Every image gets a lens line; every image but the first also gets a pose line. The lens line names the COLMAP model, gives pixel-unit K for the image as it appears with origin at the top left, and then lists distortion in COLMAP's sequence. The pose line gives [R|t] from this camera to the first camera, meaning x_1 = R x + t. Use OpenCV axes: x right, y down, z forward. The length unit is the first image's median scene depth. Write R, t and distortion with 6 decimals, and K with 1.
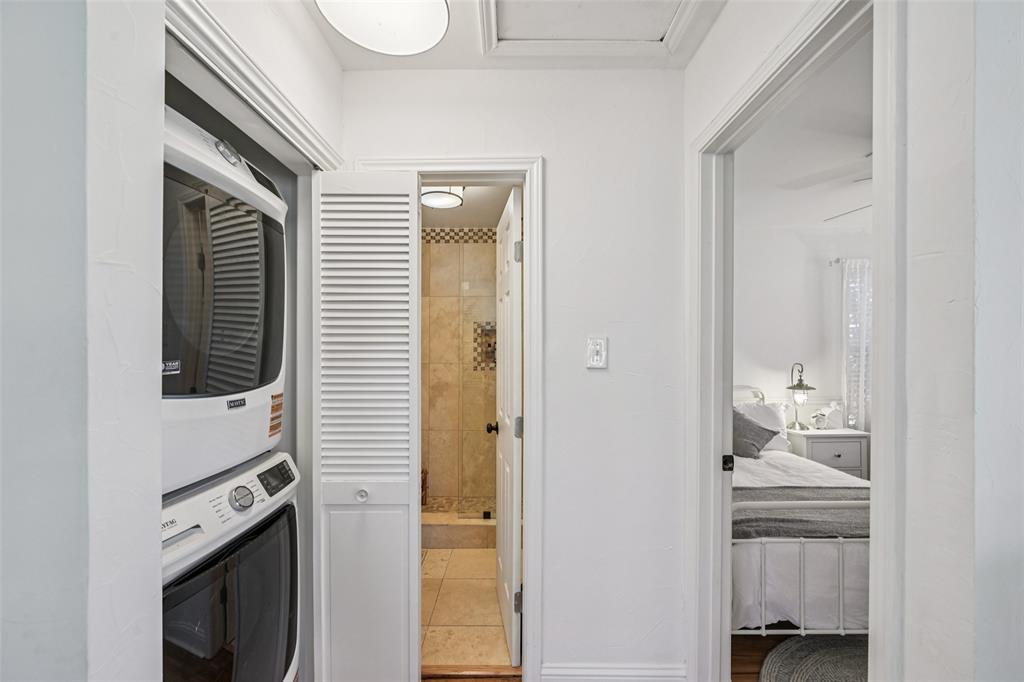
lens RADIAL K [[410.6, 0, 511.3], [0, 410.6, 345.4], [0, 0, 1]] dist [0.003696, 0.000594]
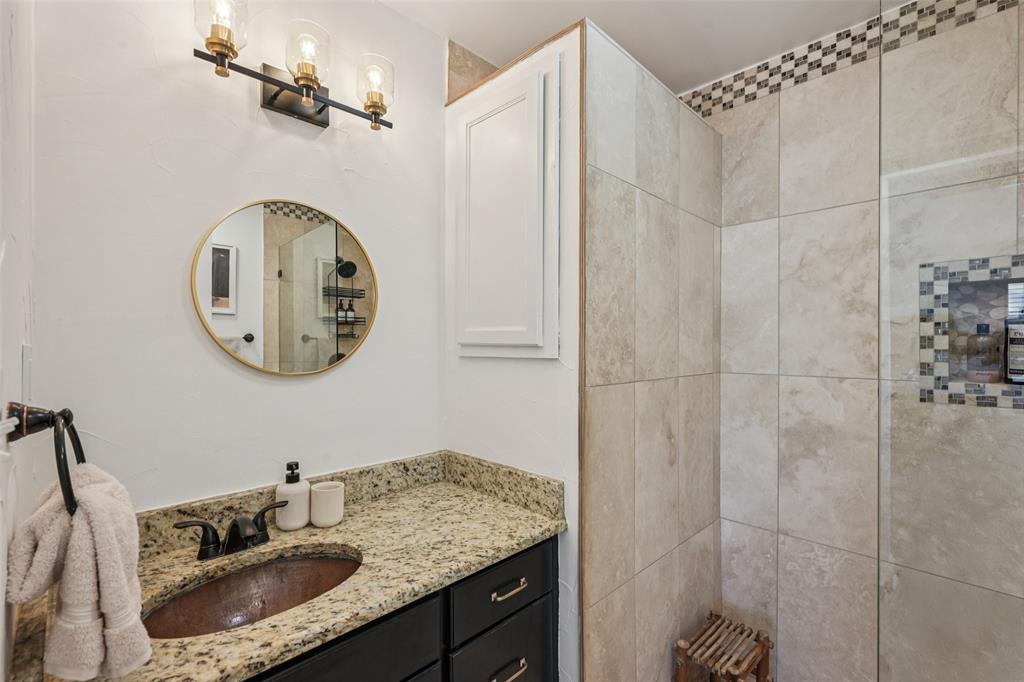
lens RADIAL K [[461.3, 0, 503.7], [0, 461.3, 343.7], [0, 0, 1]] dist [-0.003284, 0.000566]
pose [[0.712934, -0.000602, -0.701231, -0.068961], [-0.000031, 1.000000, -0.000890, 0.011916], [0.701231, 0.000657, 0.712933, 0.465799]]
